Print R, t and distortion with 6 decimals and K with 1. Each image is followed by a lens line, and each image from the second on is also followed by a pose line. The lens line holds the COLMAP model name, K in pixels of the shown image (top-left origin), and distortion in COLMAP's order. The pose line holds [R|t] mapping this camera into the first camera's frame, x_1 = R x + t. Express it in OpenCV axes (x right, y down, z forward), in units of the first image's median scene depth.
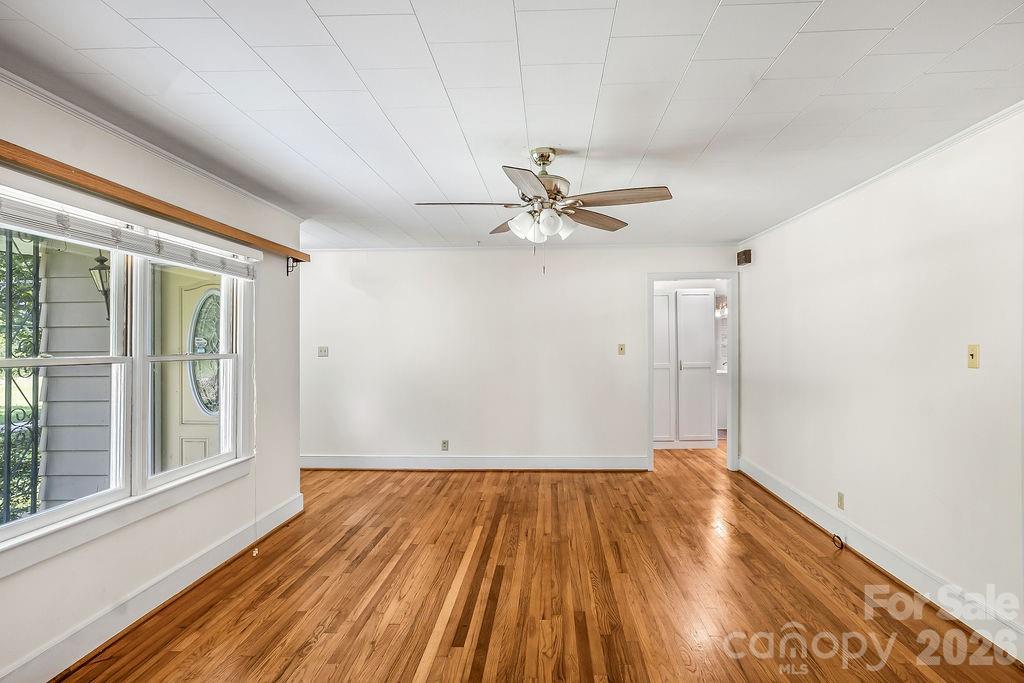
lens RADIAL K [[533.9, 0, 518.0], [0, 533.9, 349.4], [0, 0, 1]] dist [-0.000693, 0.015687]
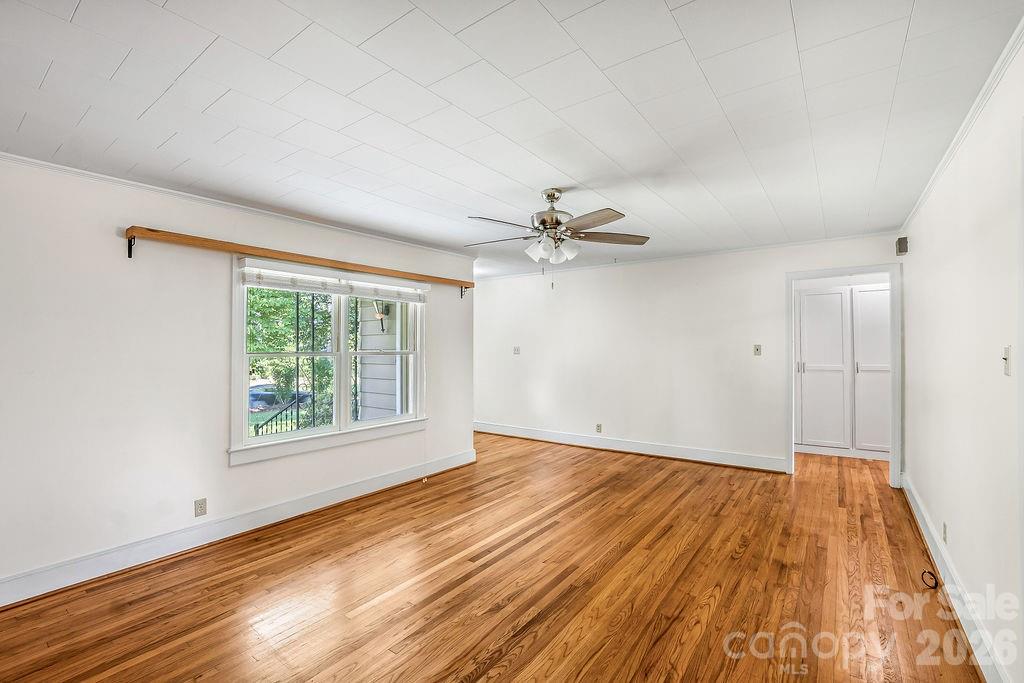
lens RADIAL K [[452.3, 0, 512.7], [0, 452.3, 348.1], [0, 0, 1]] dist [-0.037593, 0.016134]
pose [[0.833792, 0.002914, -0.552072, 0.433465], [-0.004095, 0.999991, -0.000907, -0.001467], [0.552064, 0.003017, 0.833796, 0.054577]]
